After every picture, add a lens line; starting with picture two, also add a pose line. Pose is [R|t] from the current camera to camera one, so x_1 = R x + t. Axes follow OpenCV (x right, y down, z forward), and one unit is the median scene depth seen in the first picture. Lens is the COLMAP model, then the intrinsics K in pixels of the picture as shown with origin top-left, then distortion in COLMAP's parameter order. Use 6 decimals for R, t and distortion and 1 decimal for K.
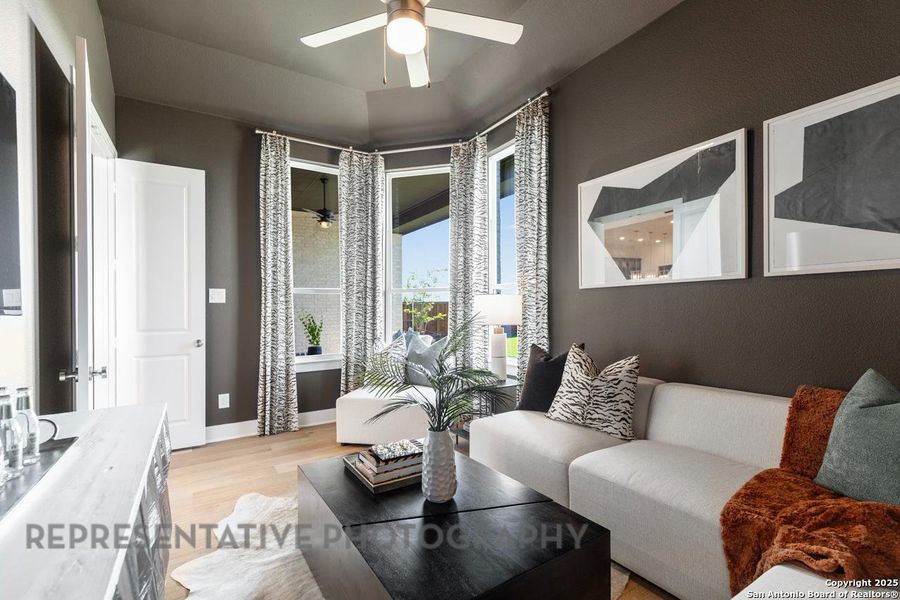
lens RADIAL K [[404.3, 0, 448.7], [0, 404.3, 306.7], [0, 0, 1]] dist [0.001733, 0.000426]
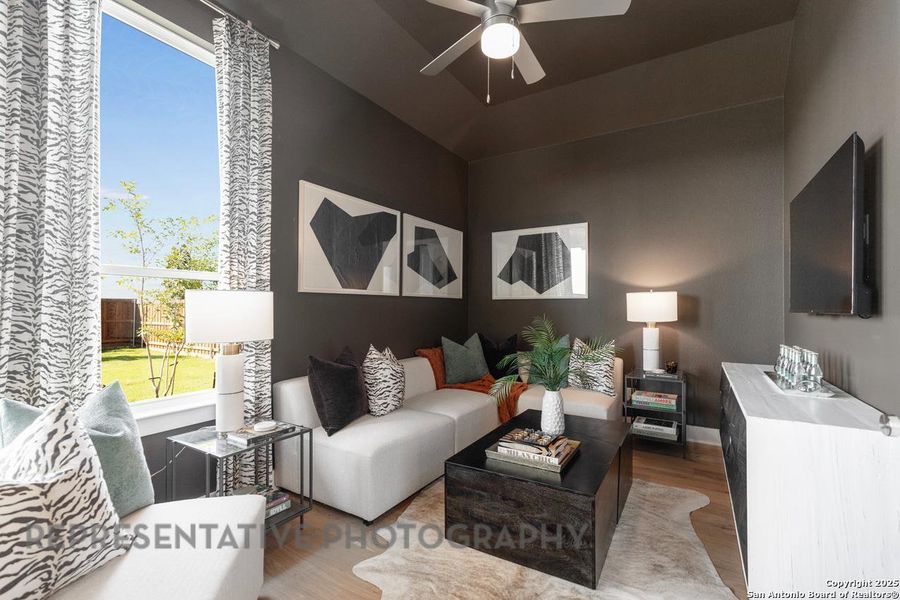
lens RADIAL K [[404.3, 0, 448.7], [0, 404.3, 306.7], [0, 0, 1]] dist [0.001733, 0.000426]
pose [[-0.441562, 0.010726, 0.897167, -0.836471], [-0.000219, 0.999927, -0.012062, 0.000400], [-0.897231, -0.005522, -0.441527, 1.385970]]
